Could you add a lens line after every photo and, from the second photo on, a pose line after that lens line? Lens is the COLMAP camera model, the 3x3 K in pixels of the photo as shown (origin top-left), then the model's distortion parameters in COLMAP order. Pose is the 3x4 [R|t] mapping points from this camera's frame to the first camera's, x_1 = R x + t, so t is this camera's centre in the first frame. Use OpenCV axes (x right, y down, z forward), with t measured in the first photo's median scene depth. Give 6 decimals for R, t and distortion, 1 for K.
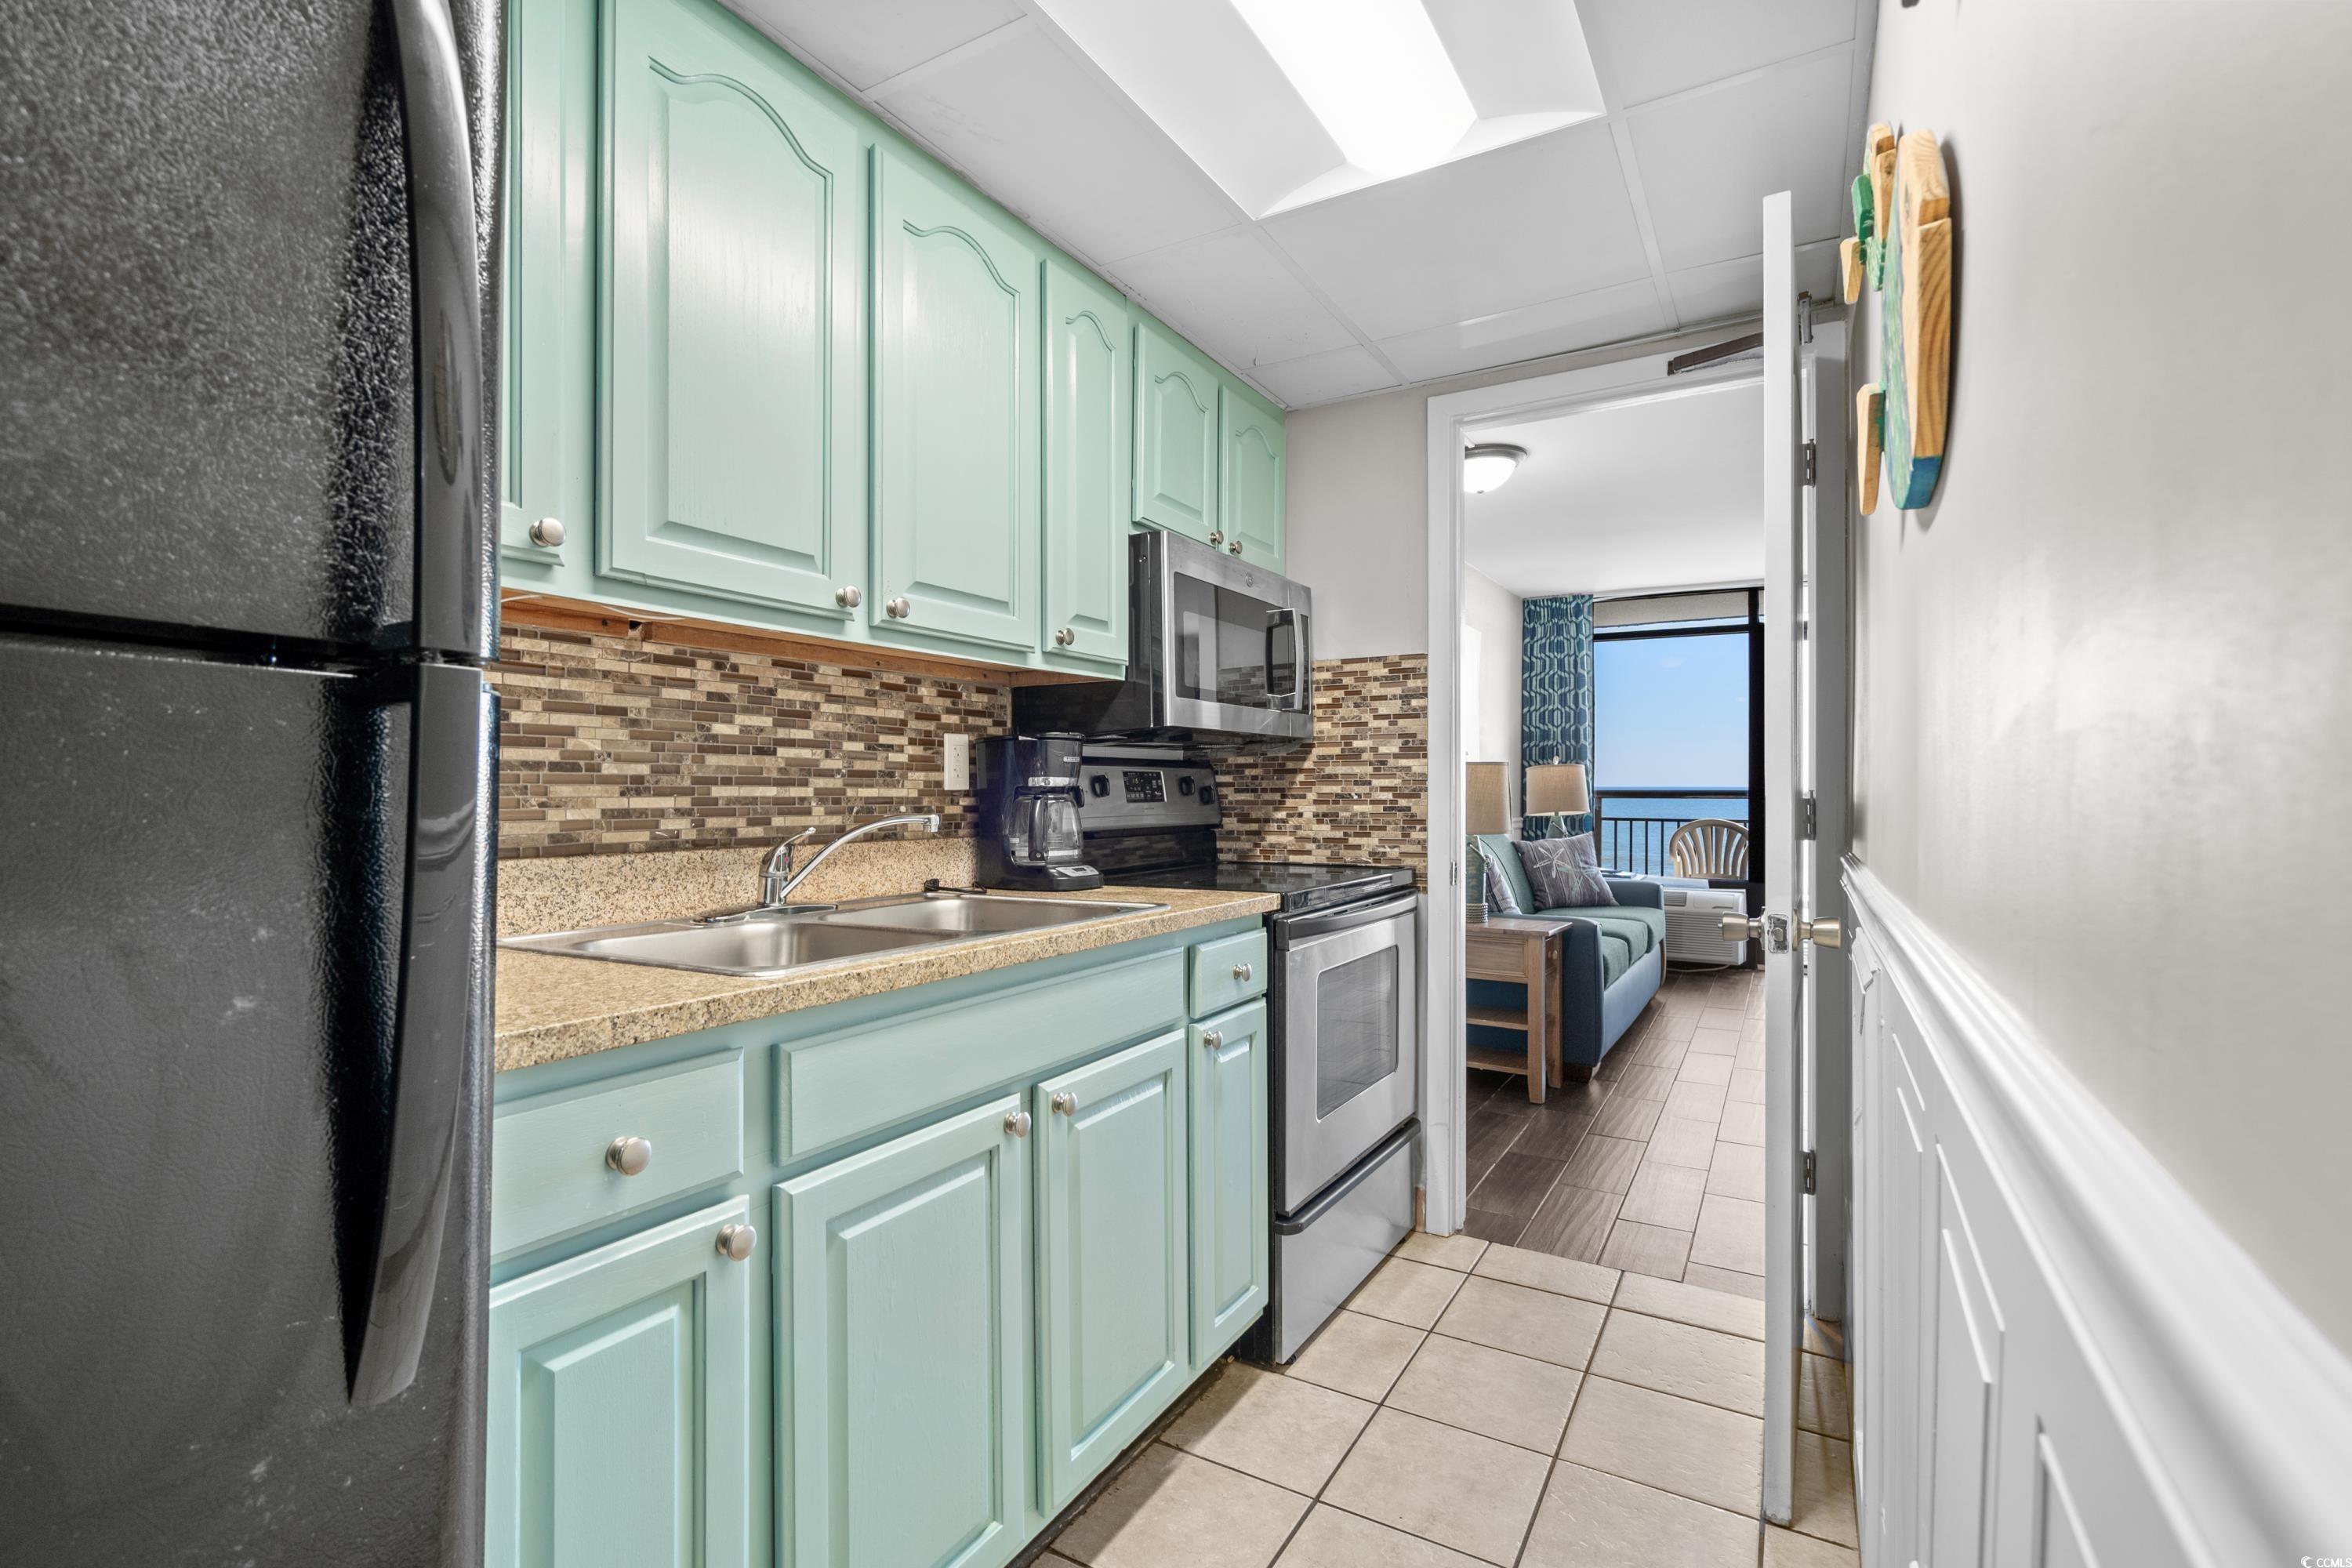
lens RADIAL K [[1072.0, 0, 1174.3], [0, 1072.0, 777.3], [0, 0, 1]] dist [-0.003777, 0.000442]
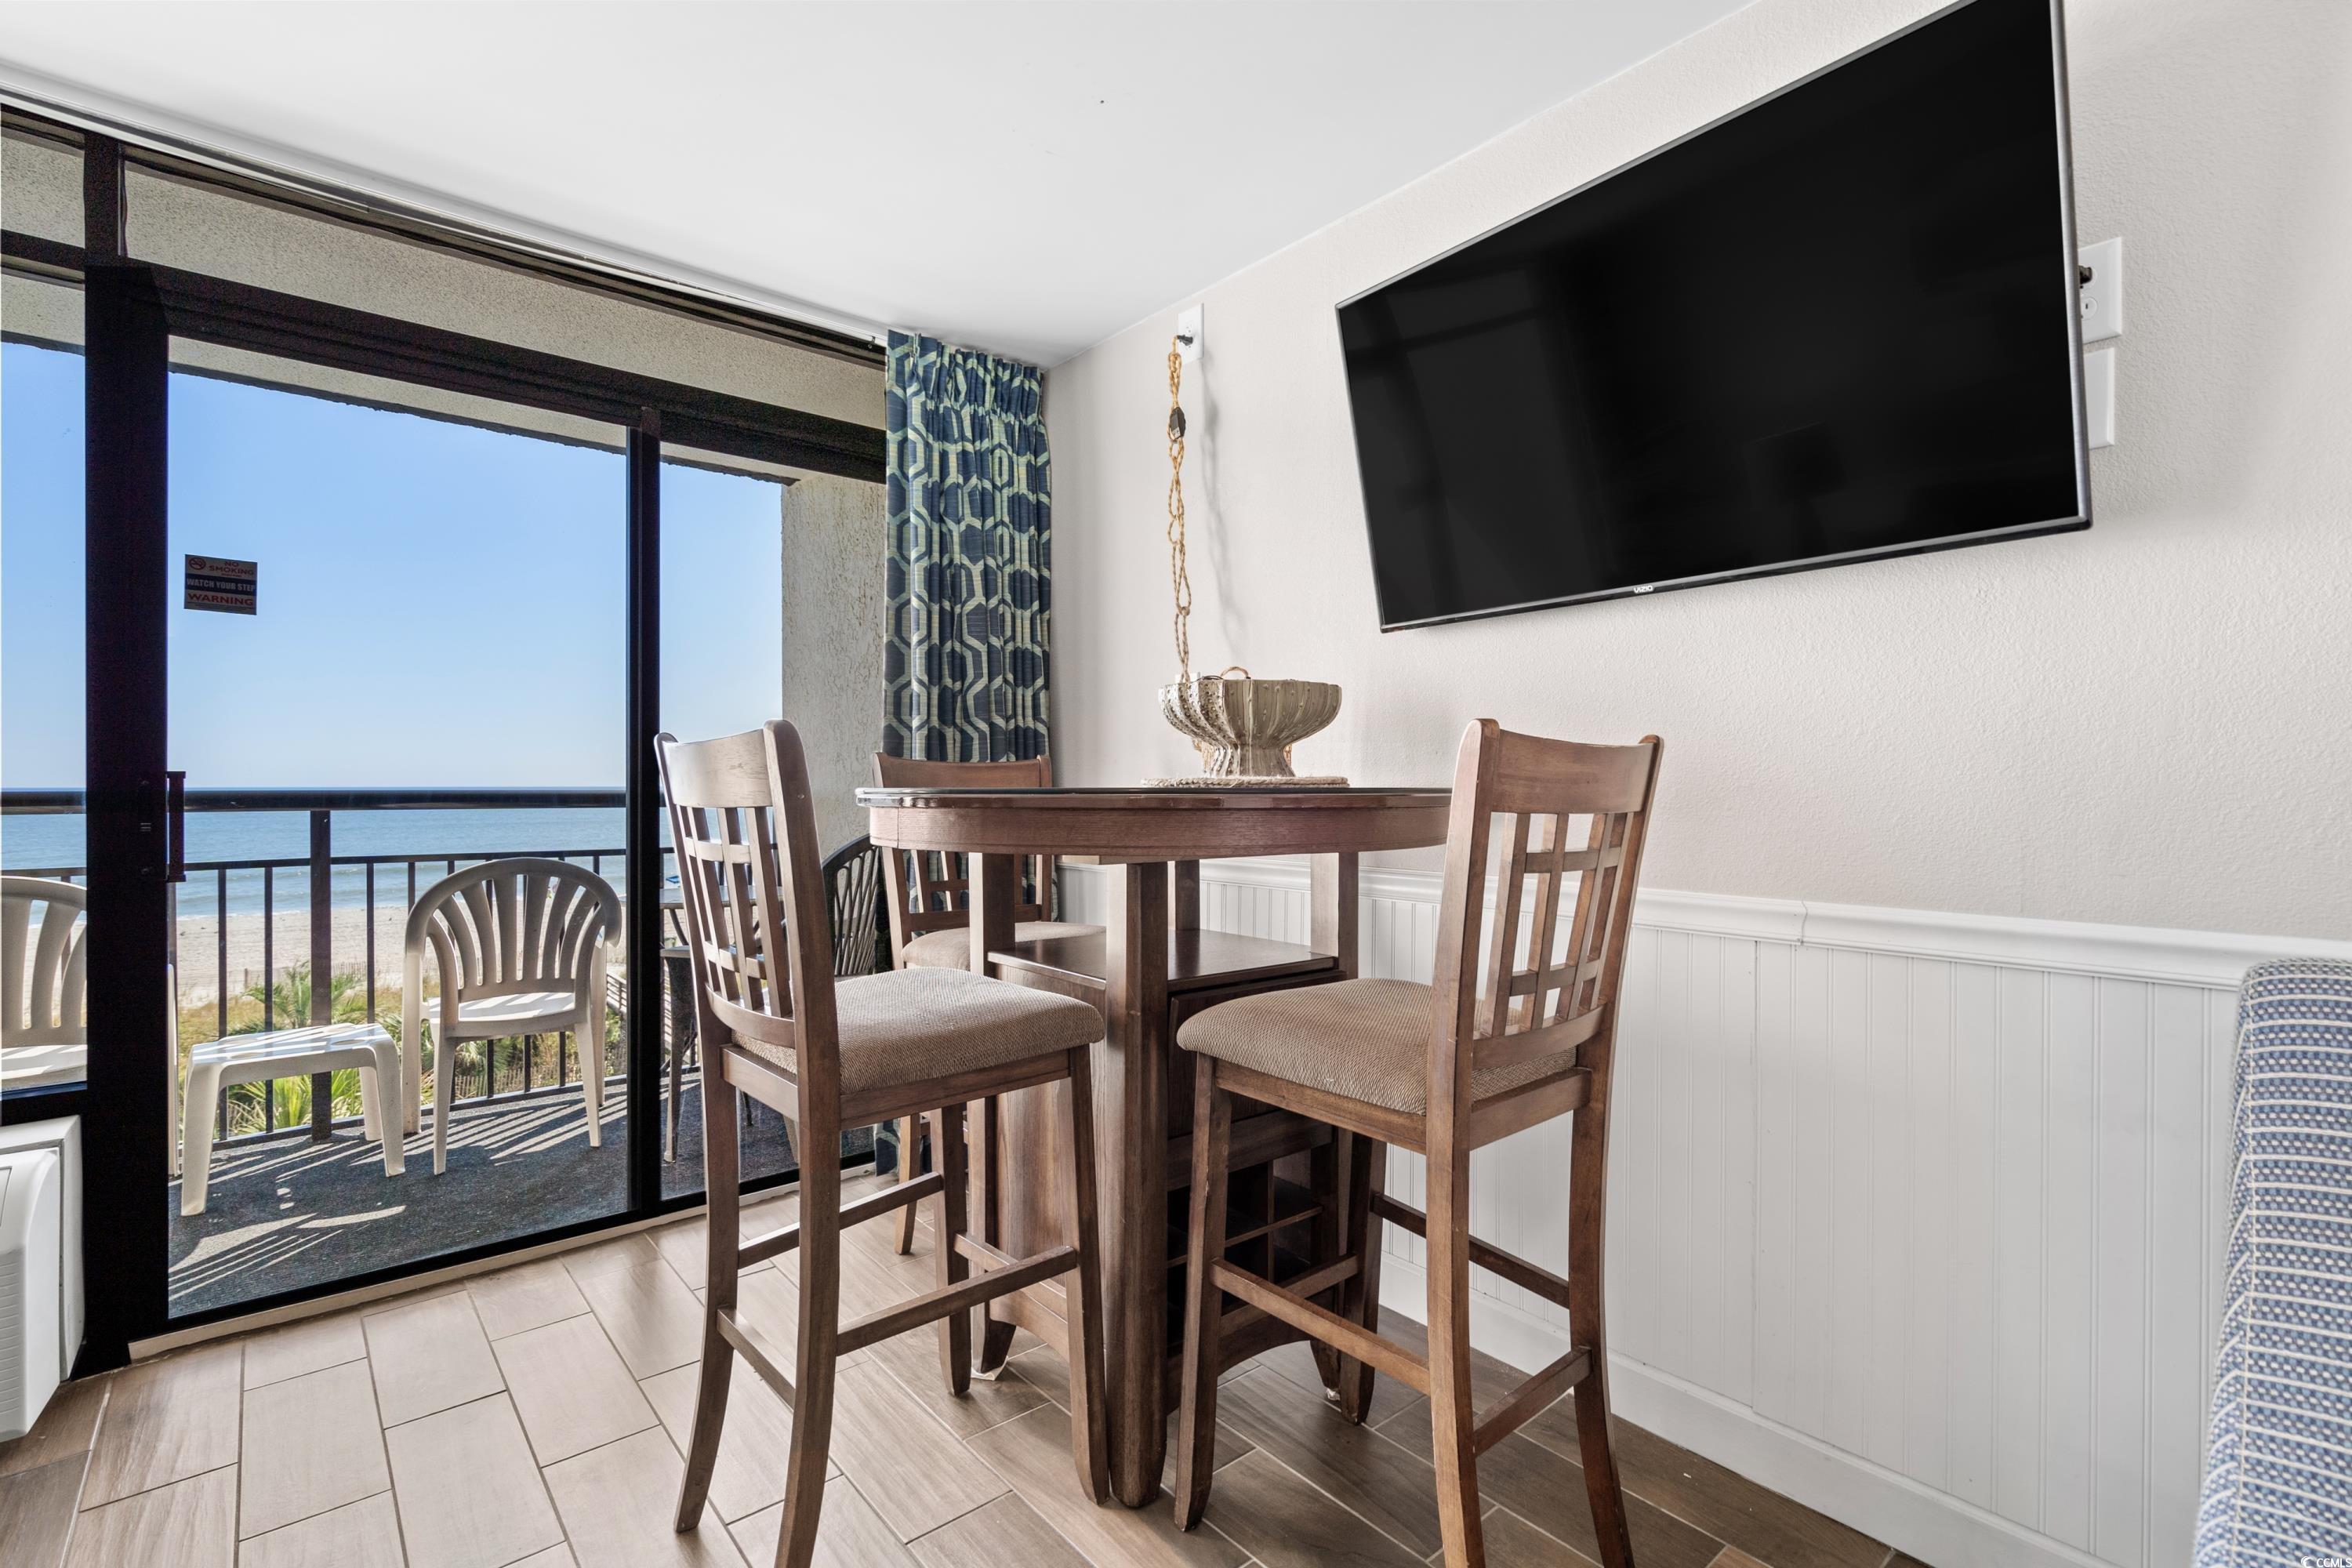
lens RADIAL K [[1060.5, 0, 1174.3], [0, 1060.5, 789.1], [0, 0, 1]] dist [-0.005131, 0.000387]
pose [[0.328797, -0.004949, 0.944388, 1.138363], [-0.004308, 0.999968, 0.006740, 0.027033], [-0.944391, -0.006285, 0.328765, 1.954846]]
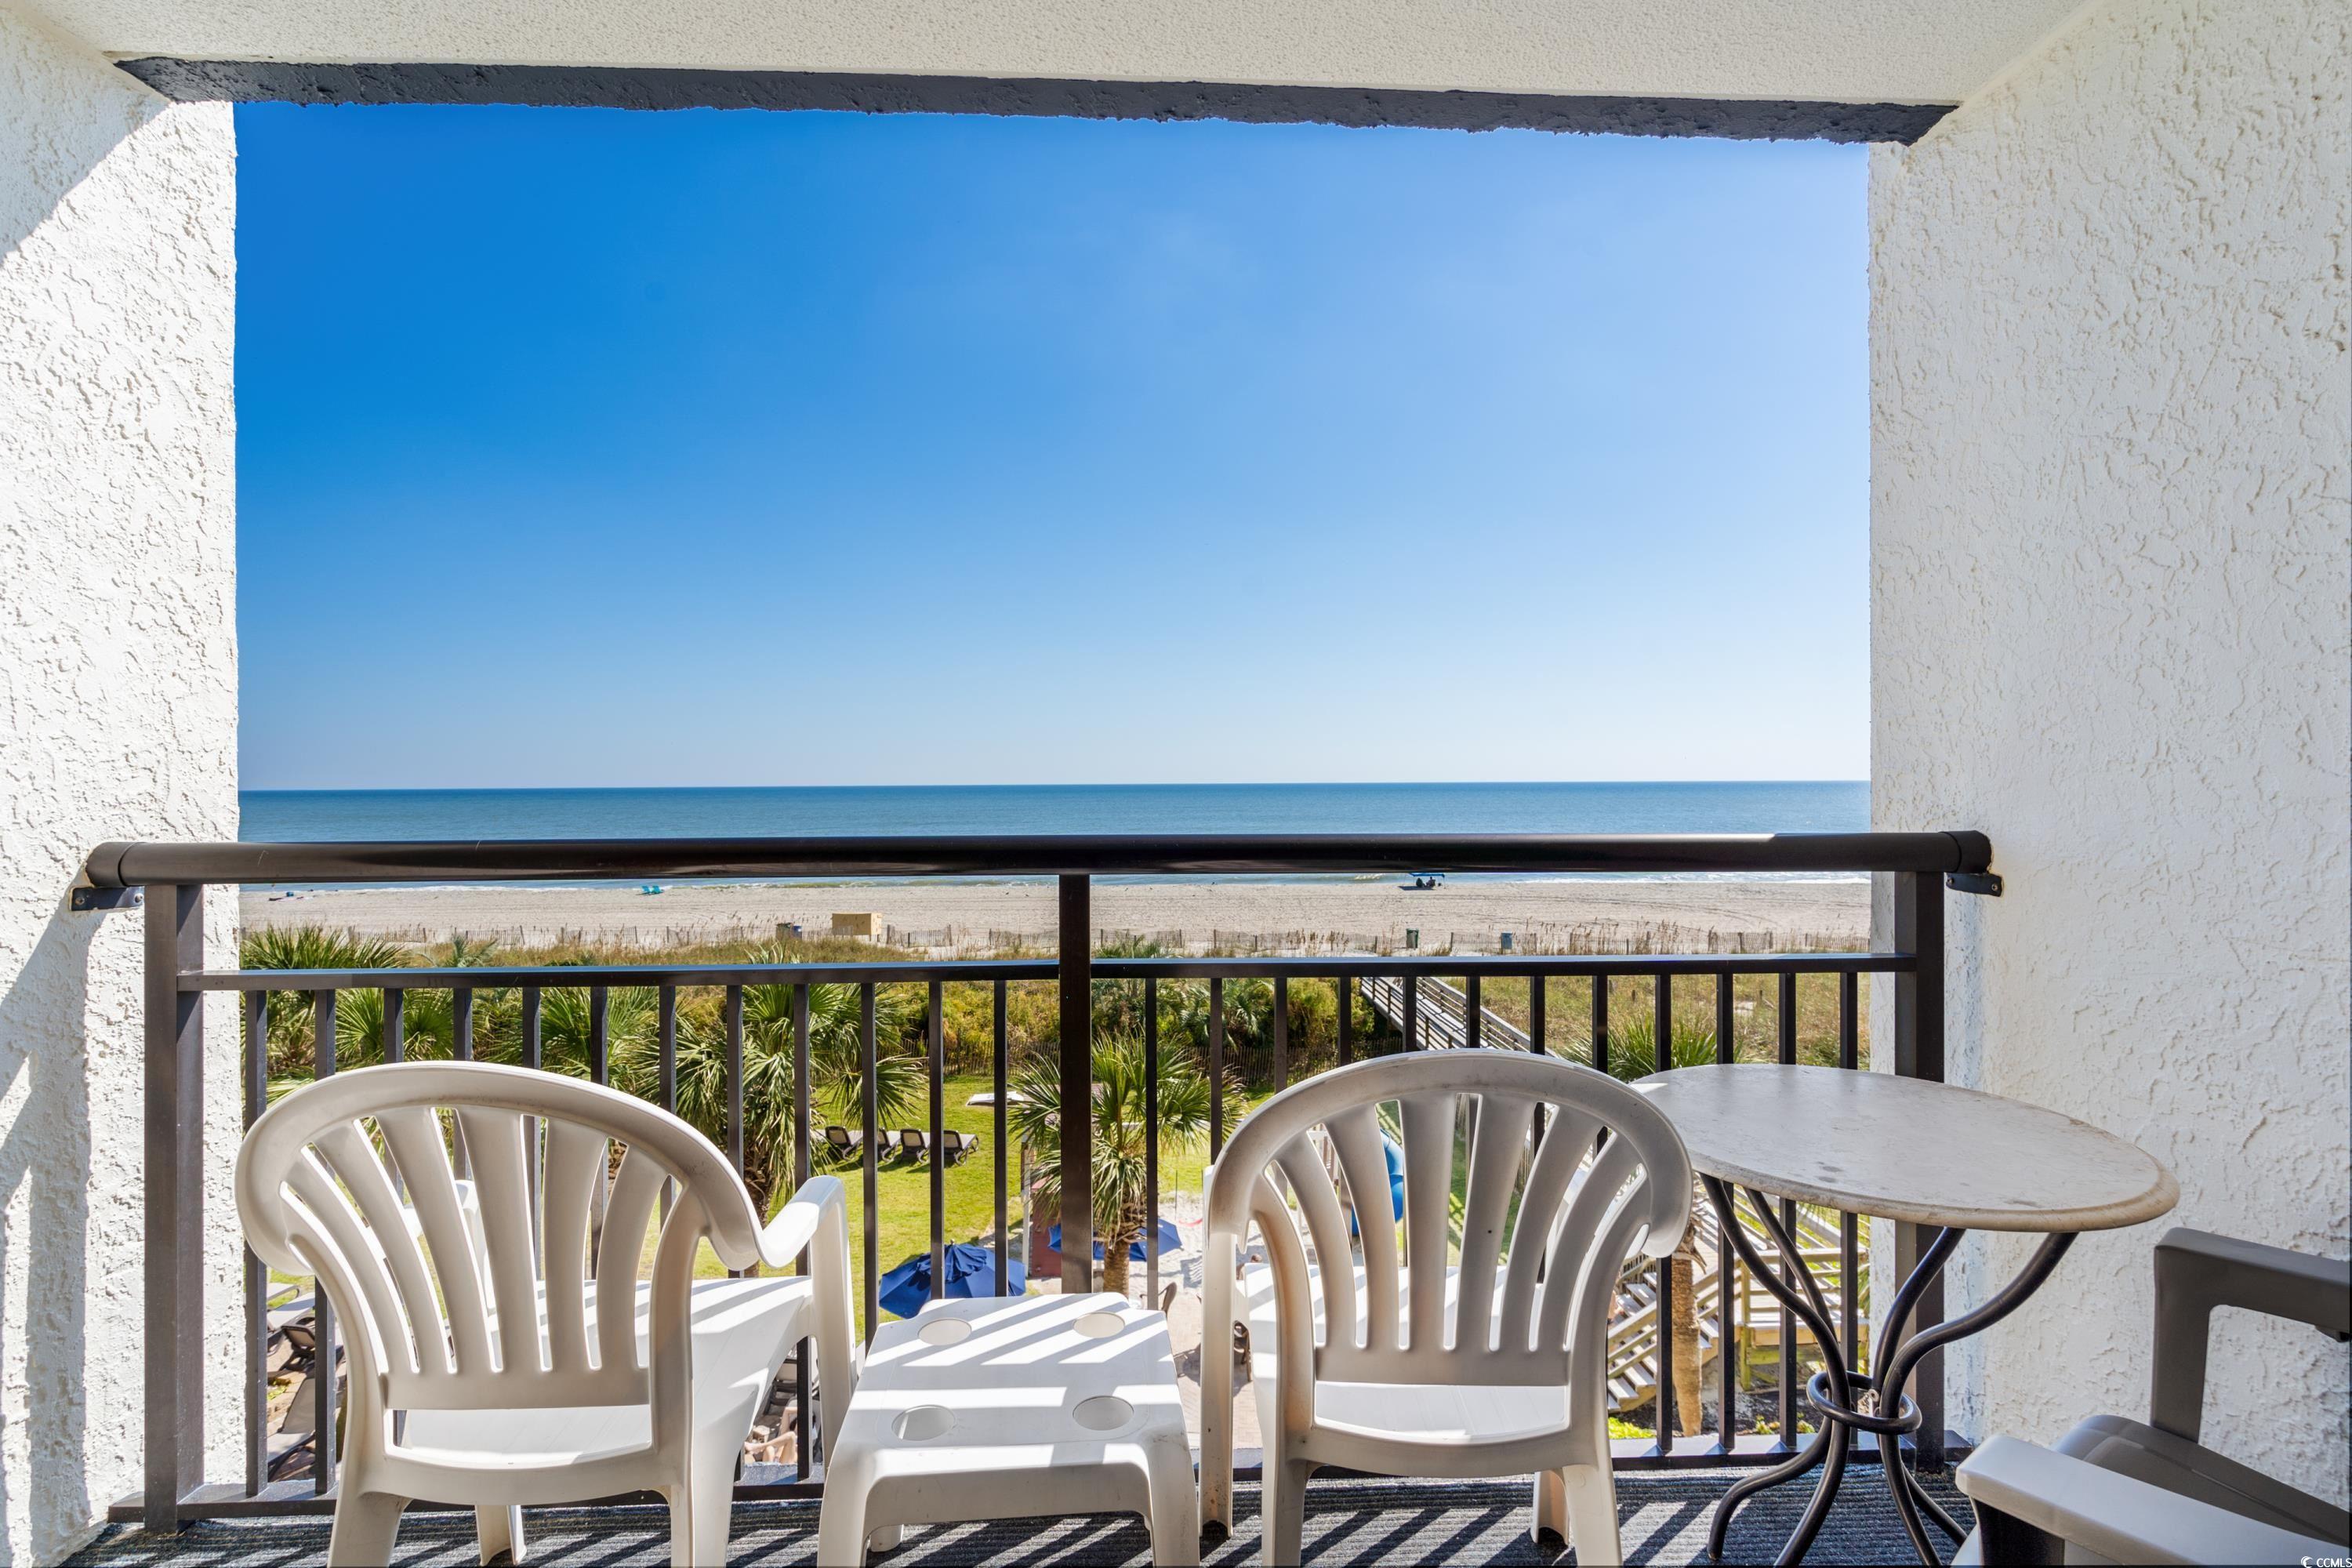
lens RADIAL K [[1060.5, 0, 1174.3], [0, 1060.5, 789.1], [0, 0, 1]] dist [-0.005131, 0.000387]
pose [[0.836292, -0.008573, 0.548217, 1.856404], [0.002738, 0.999931, 0.011461, -0.003337], [-0.548277, -0.008084, 0.836258, 2.993662]]
